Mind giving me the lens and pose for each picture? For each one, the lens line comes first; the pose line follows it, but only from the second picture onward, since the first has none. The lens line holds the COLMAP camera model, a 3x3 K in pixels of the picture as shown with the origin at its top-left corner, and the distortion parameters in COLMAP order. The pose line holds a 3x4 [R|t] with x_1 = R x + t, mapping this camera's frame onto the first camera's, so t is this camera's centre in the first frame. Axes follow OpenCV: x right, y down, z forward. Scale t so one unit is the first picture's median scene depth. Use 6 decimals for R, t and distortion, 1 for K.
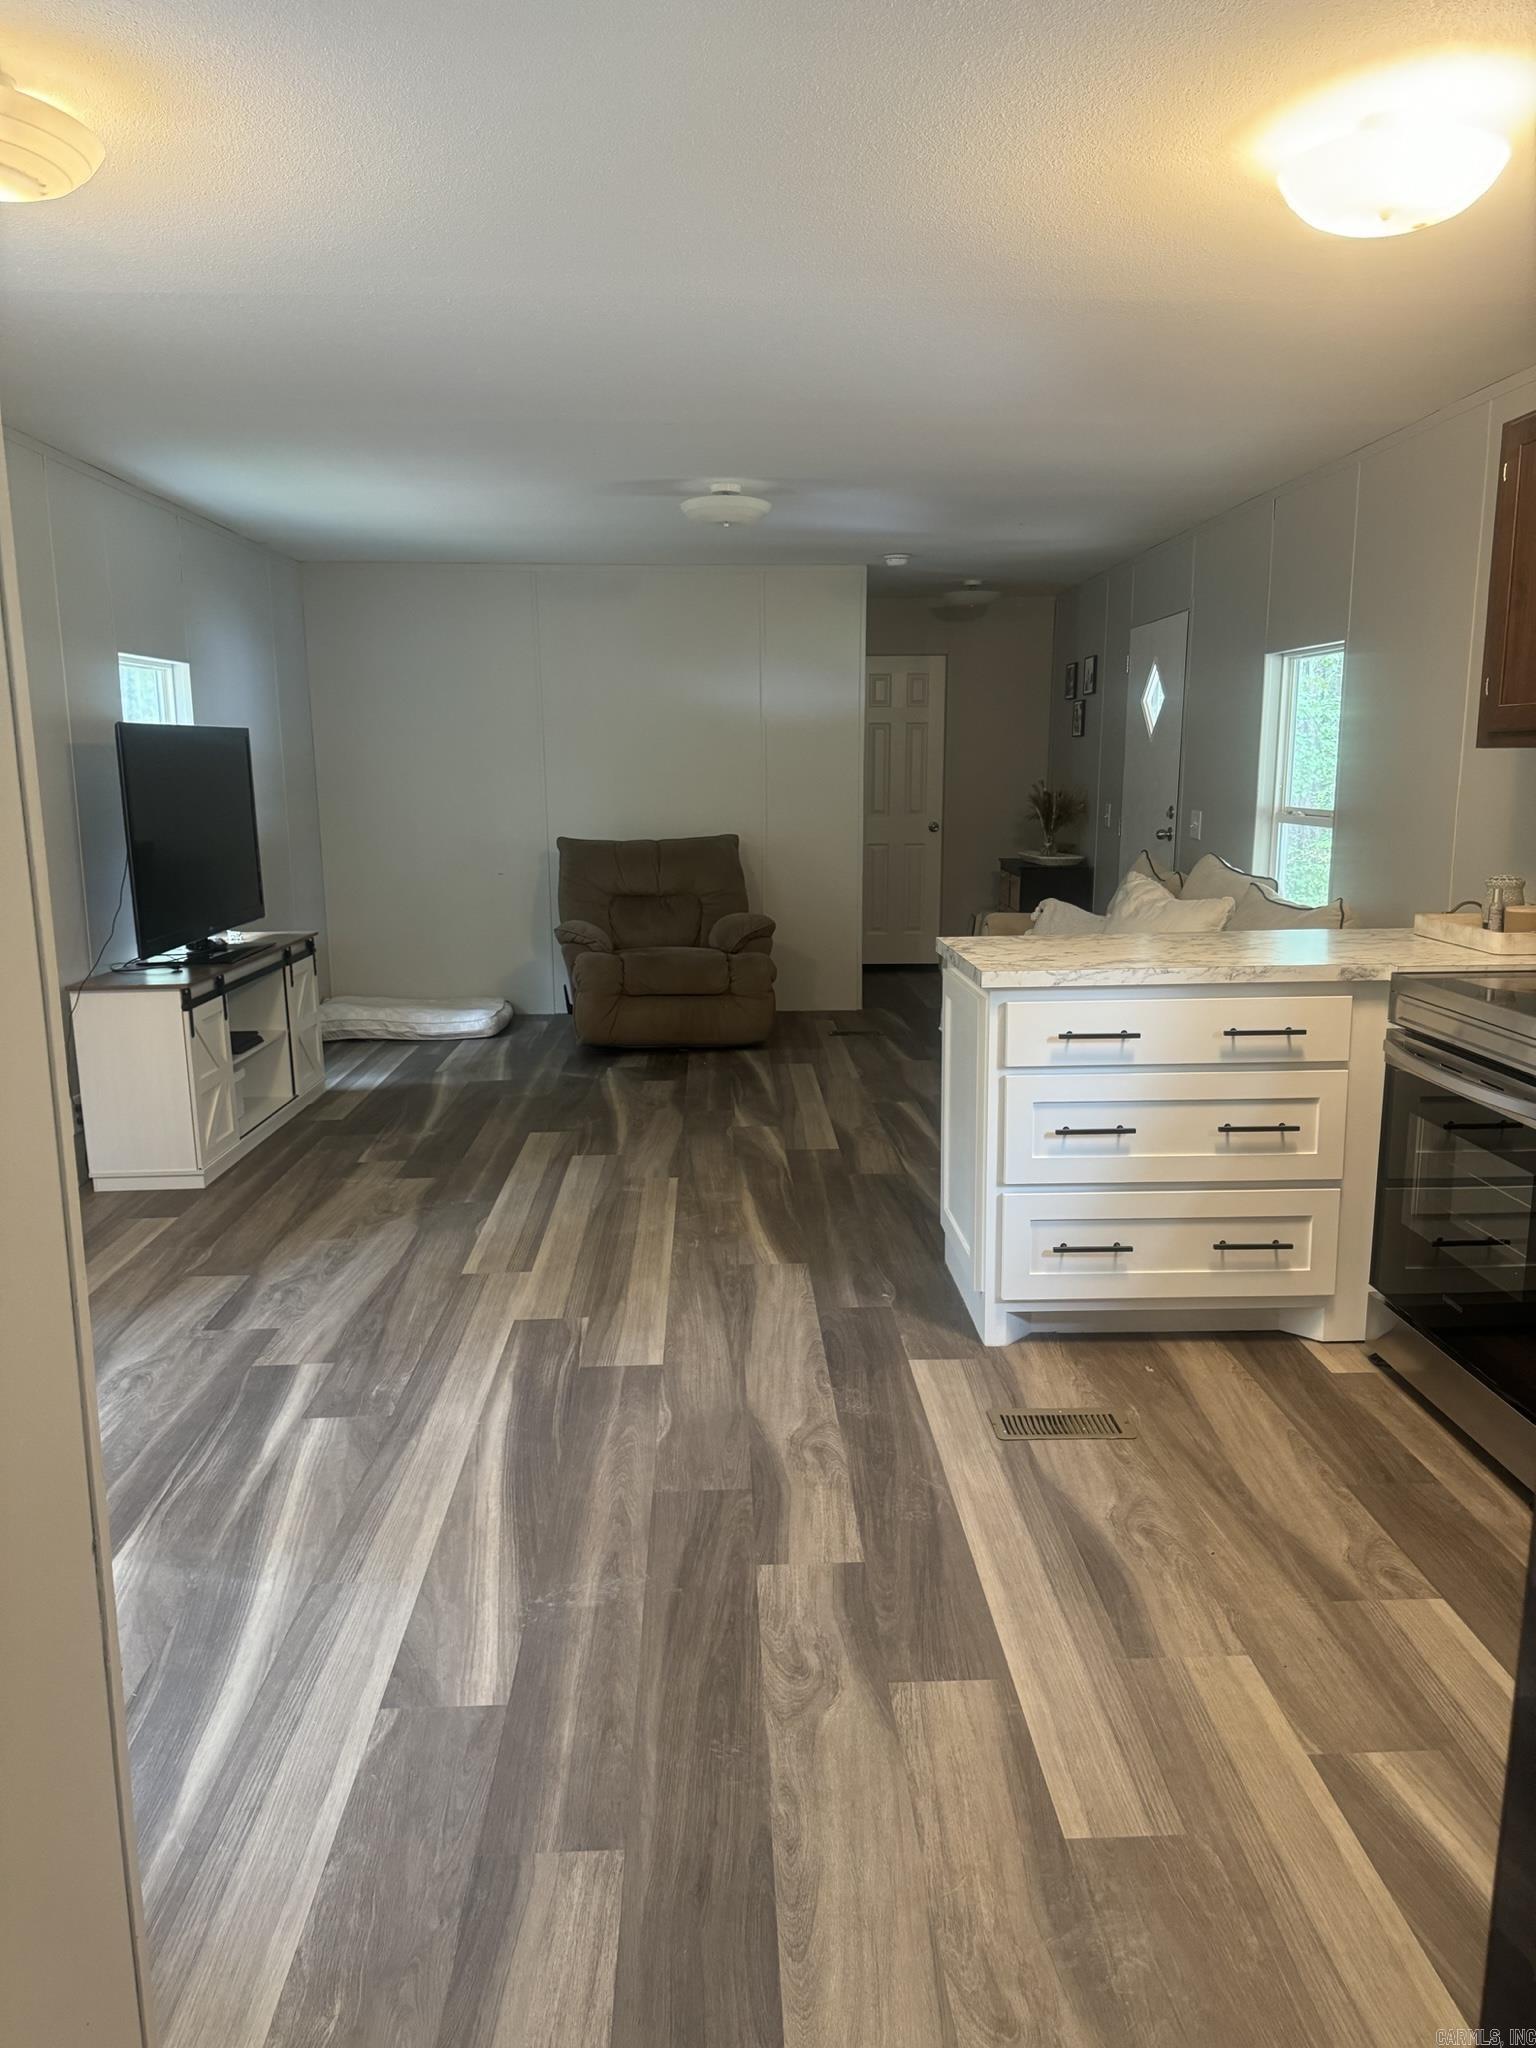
lens RADIAL K [[1439.9, 0, 766.4], [0, 1439.9, 1016.8], [0, 0, 1]] dist [0.071117, -0.101036]
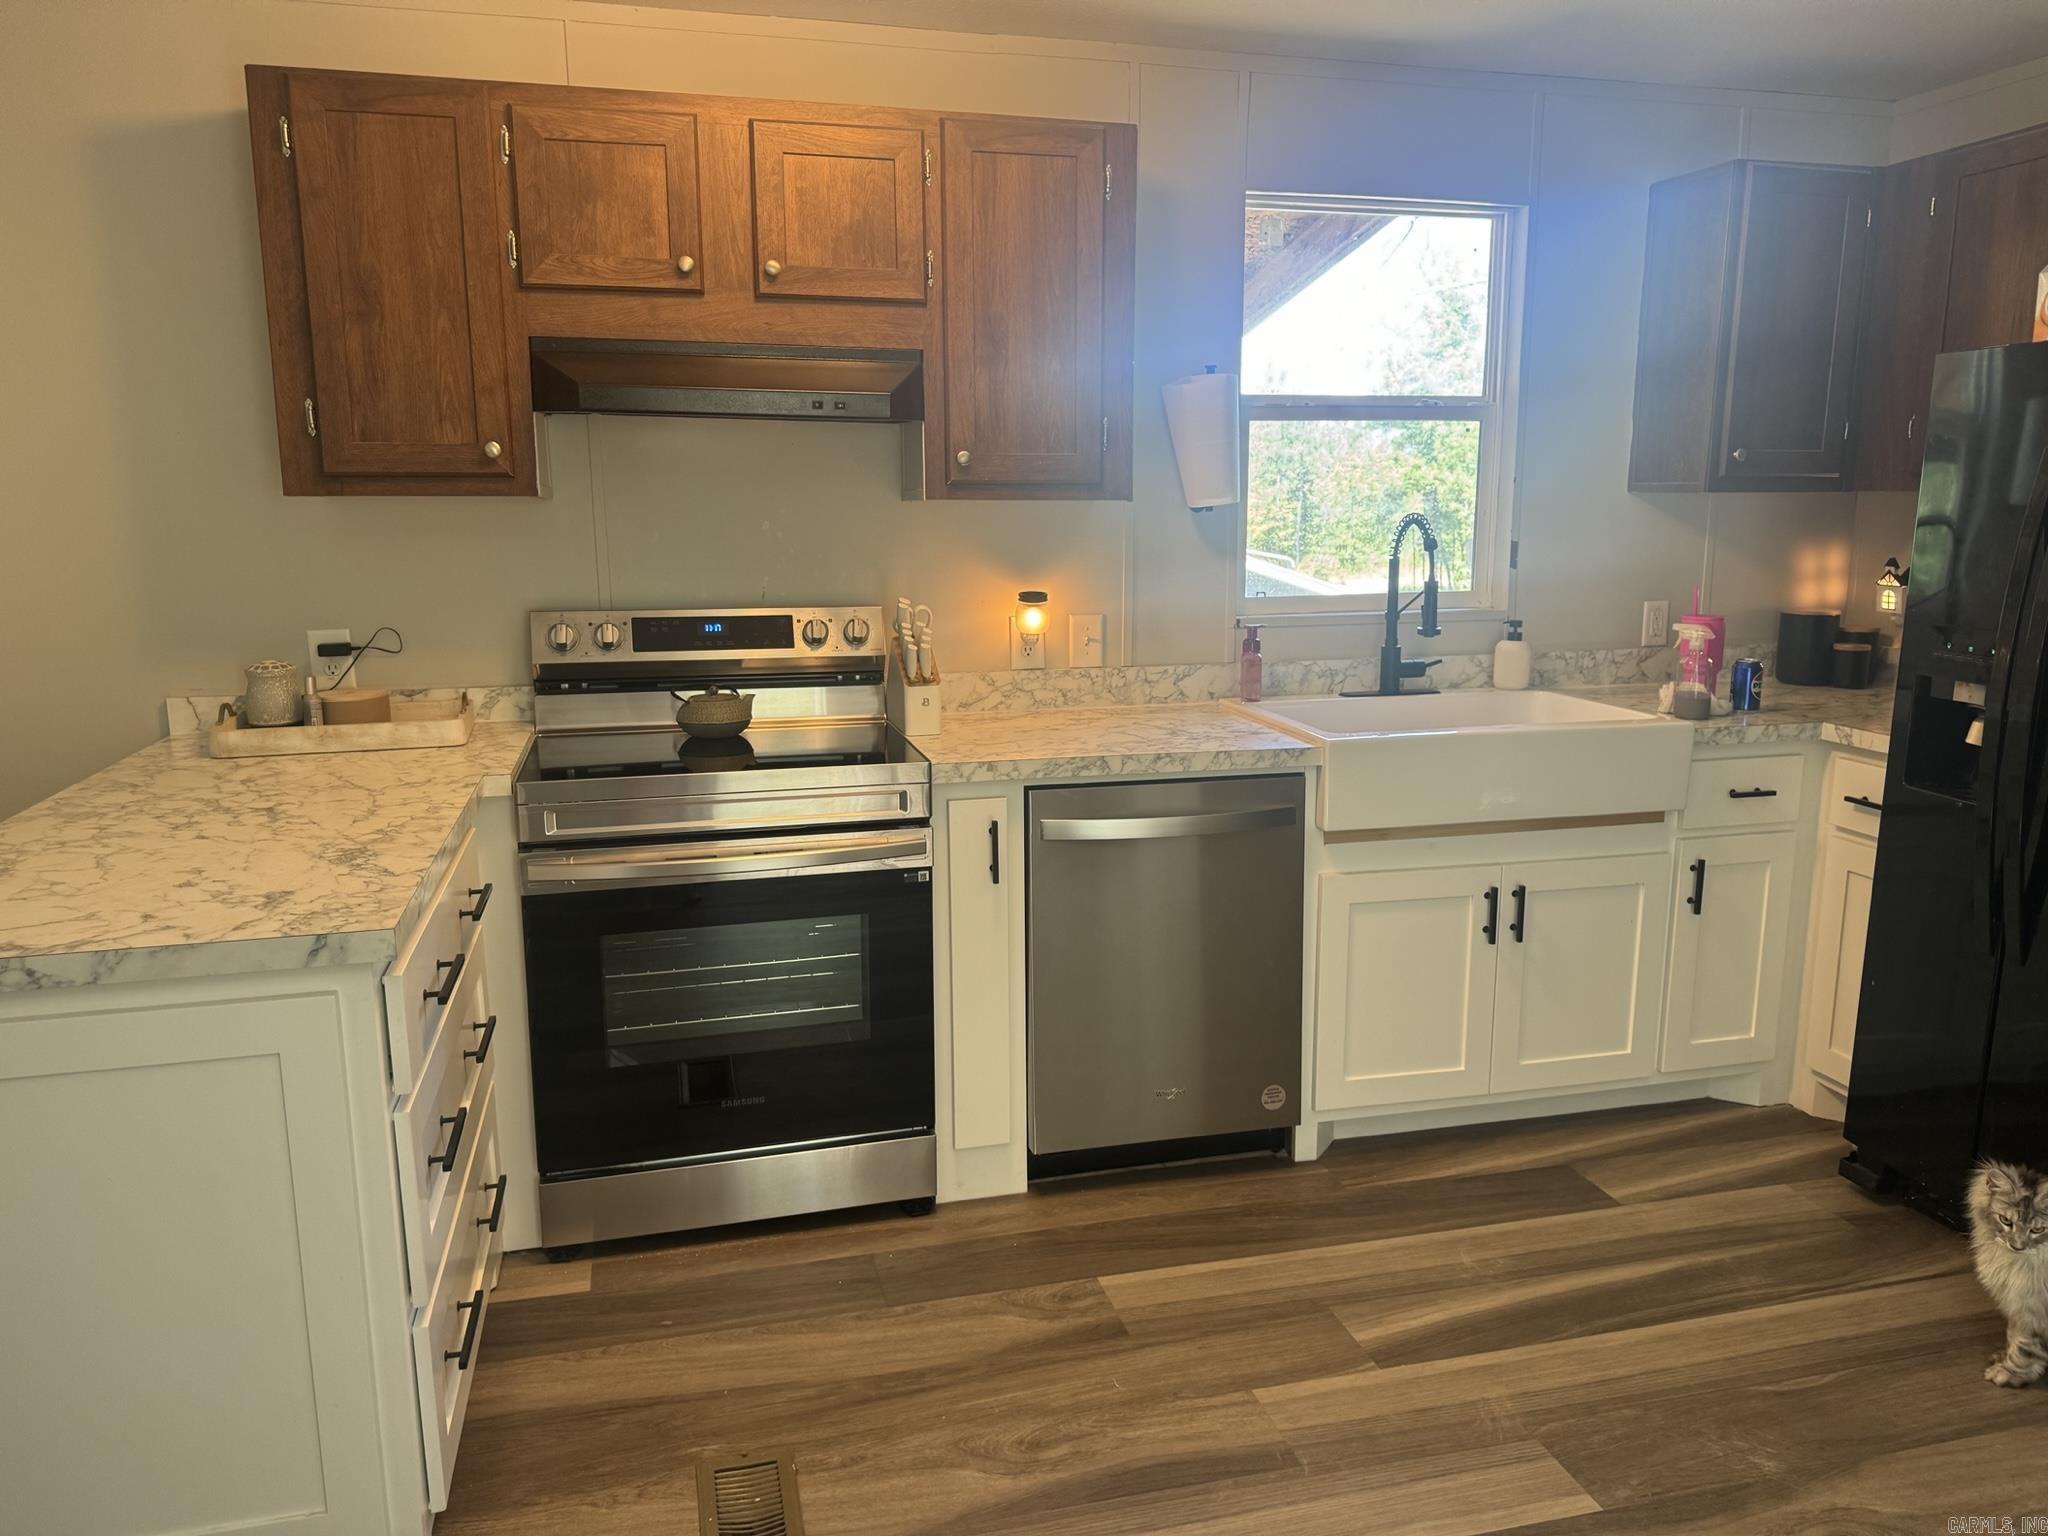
lens RADIAL K [[1439.9, 0, 1025.8], [0, 1439.9, 754.3], [0, 0, 1]] dist [0.071117, -0.101036]
pose [[-0.205758, -0.169284, 0.963850, -0.308446], [0.181610, 0.961210, 0.207590, -0.129652], [-0.961604, 0.217758, -0.167033, 0.697574]]
